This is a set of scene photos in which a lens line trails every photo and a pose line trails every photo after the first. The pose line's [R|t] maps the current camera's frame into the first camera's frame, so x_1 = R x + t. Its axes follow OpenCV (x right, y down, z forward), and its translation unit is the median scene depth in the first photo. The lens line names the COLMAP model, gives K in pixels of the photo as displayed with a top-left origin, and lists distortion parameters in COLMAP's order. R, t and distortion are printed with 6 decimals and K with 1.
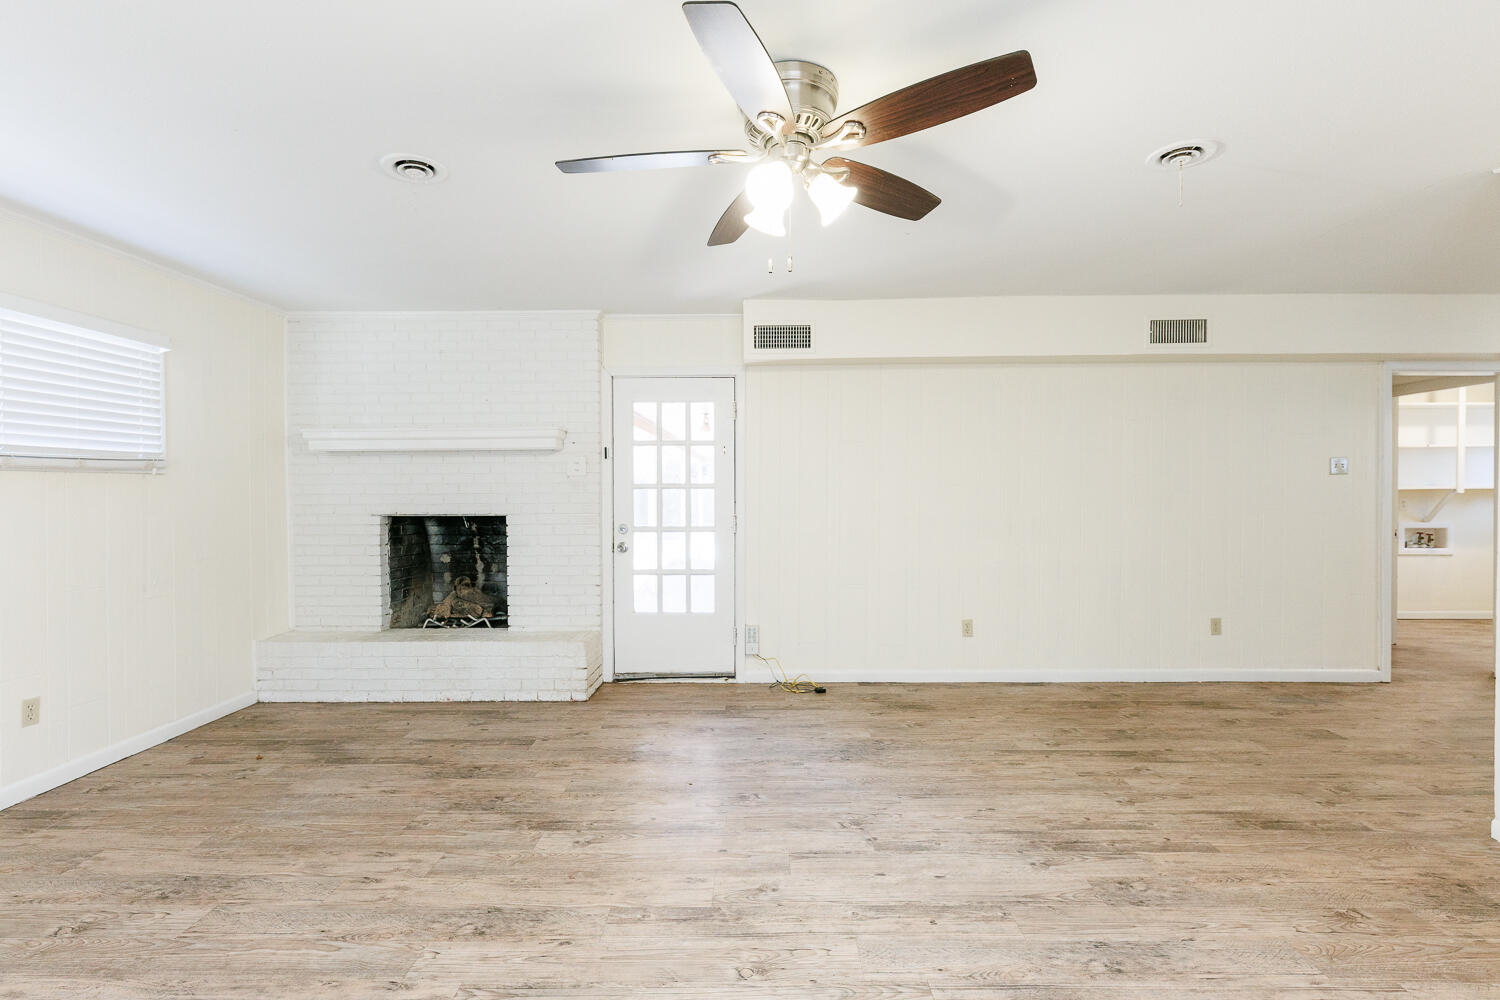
lens RADIAL K [[667.0, 0, 758.2], [0, 667.0, 498.3], [0, 0, 1]] dist [-0.000503, 0.000080]
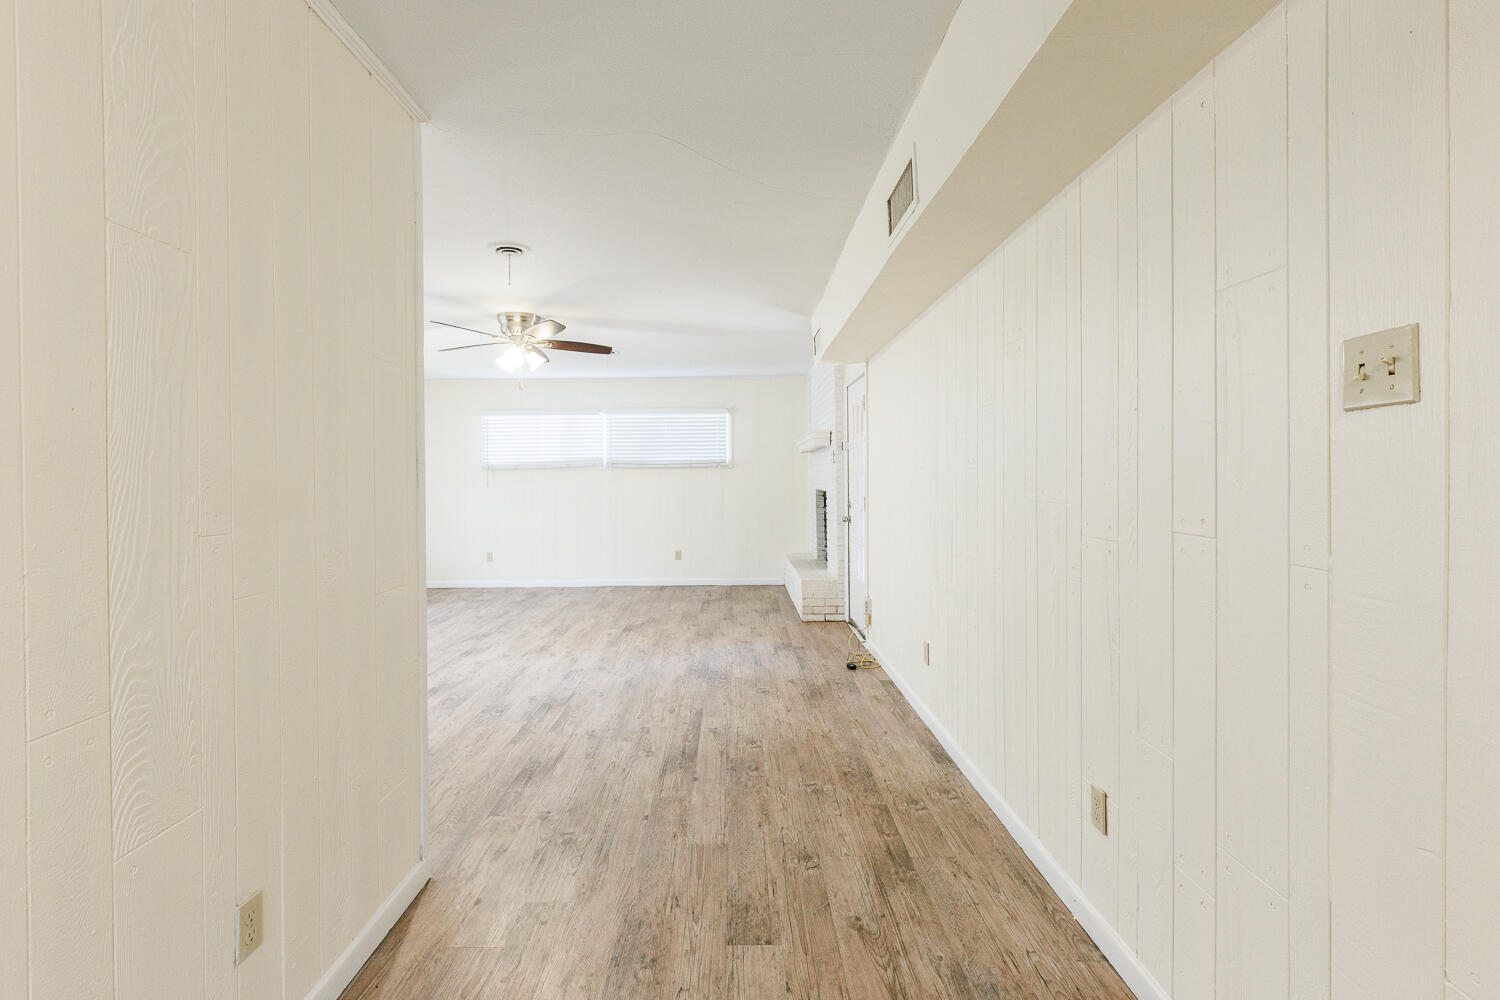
lens RADIAL K [[671.4, 0, 734.1], [0, 671.4, 485.1], [0, 0, 1]] dist [-0.021540, -0.000236]
pose [[0.003211, 0.015352, -0.999877, 1.201604], [-0.008272, 0.999848, 0.015324, -0.013027], [0.999961, 0.008221, 0.003337, 0.851506]]
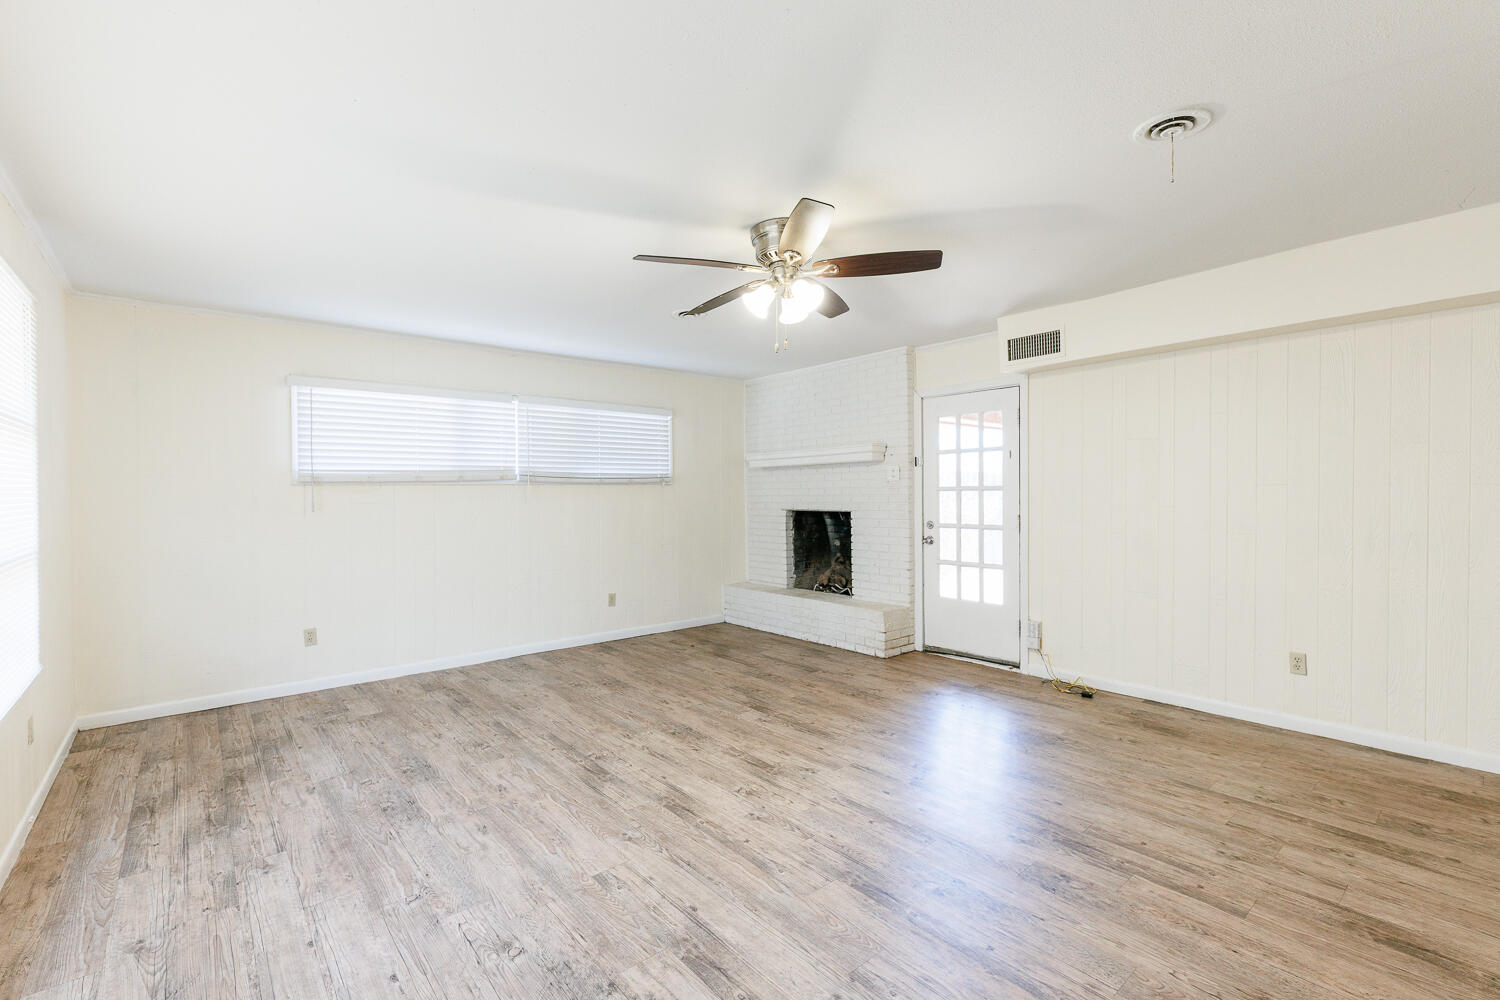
lens RADIAL K [[667.0, 0, 750.6], [0, 667.0, 497.3], [0, 0, 1]] dist [-0.000503, 0.000080]
pose [[0.648019, 0.002695, -0.761620, 0.546400], [-0.003851, 0.999993, 0.000262, -0.002146], [0.761615, 0.002763, 0.648024, -0.017918]]
